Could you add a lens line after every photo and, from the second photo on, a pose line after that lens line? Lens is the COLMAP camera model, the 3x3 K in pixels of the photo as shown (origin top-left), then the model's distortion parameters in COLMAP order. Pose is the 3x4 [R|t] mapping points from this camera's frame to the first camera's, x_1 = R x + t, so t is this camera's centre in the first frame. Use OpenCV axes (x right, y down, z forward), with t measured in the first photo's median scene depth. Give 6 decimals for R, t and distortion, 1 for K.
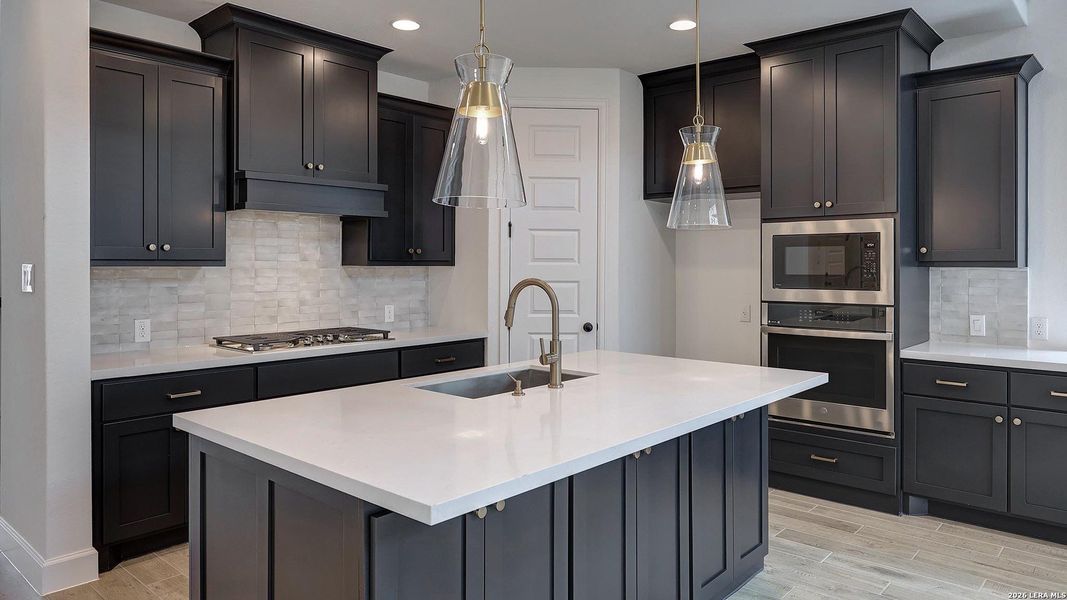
lens RADIAL K [[695.6, 0, 534.3], [0, 695.6, 228.3], [0, 0, 1]] dist [-0.001892, -0.000137]
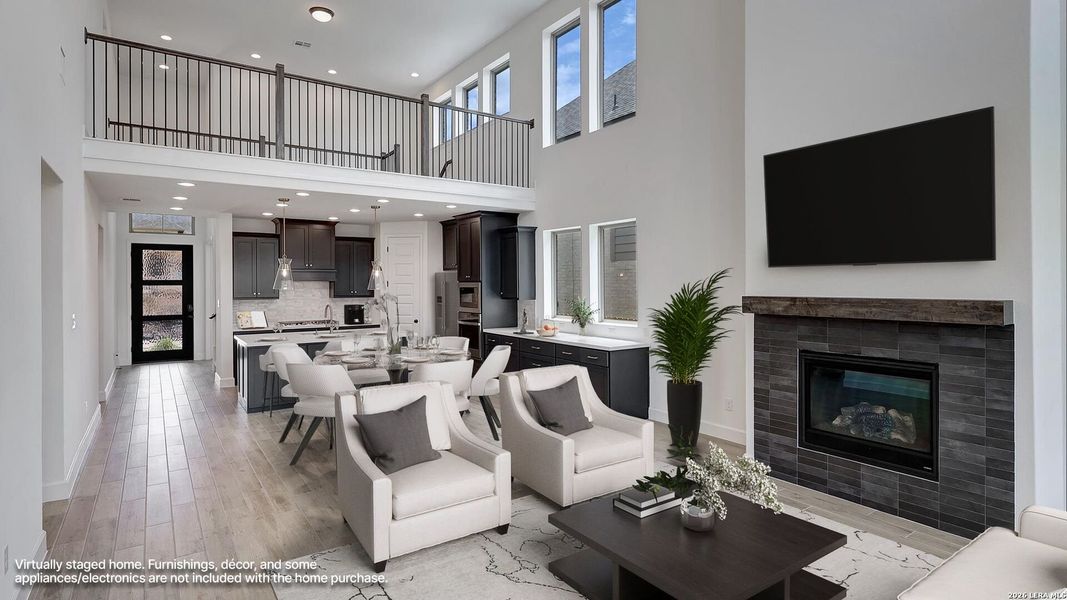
lens RADIAL K [[545.9, 0, 537.0], [0, 545.9, 282.0], [0, 0, 1]] dist [0.001653, 0.000514]
pose [[0.972522, -0.002317, -0.232801, 1.059739], [0.014578, 0.998594, 0.050961, -0.109890], [0.232356, -0.052955, 0.971188, -0.941178]]
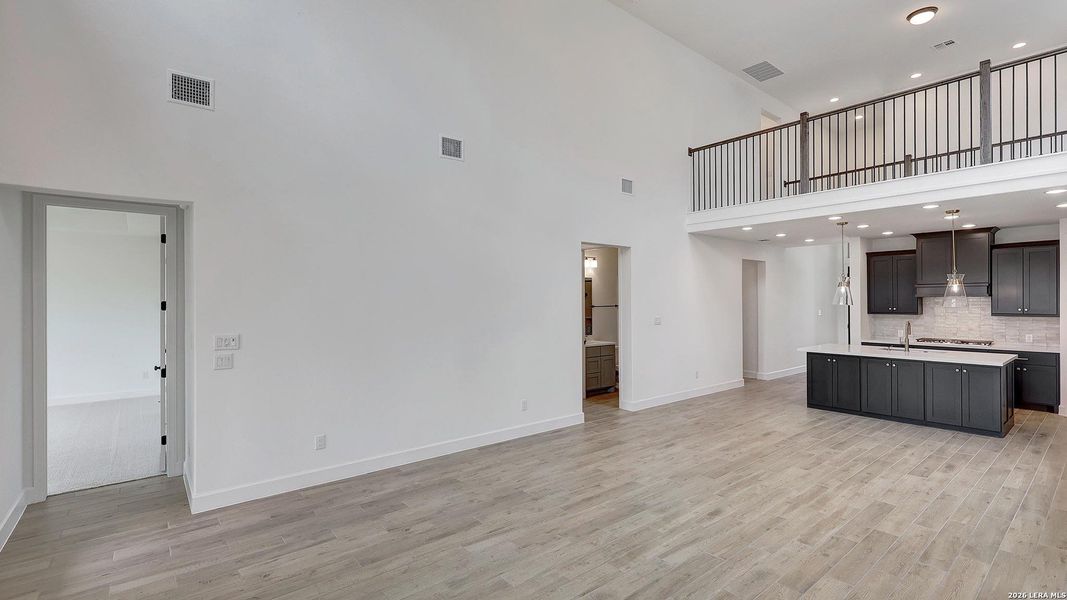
lens RADIAL K [[480.8, 0, 533.8], [0, 480.8, 292.9], [0, 0, 1]] dist [-0.001036, -0.000113]
pose [[-0.159802, -0.013885, -0.987051, 1.649388], [0.053333, 0.998319, -0.022678, -0.073064], [0.985707, -0.056267, -0.158793, -0.305099]]
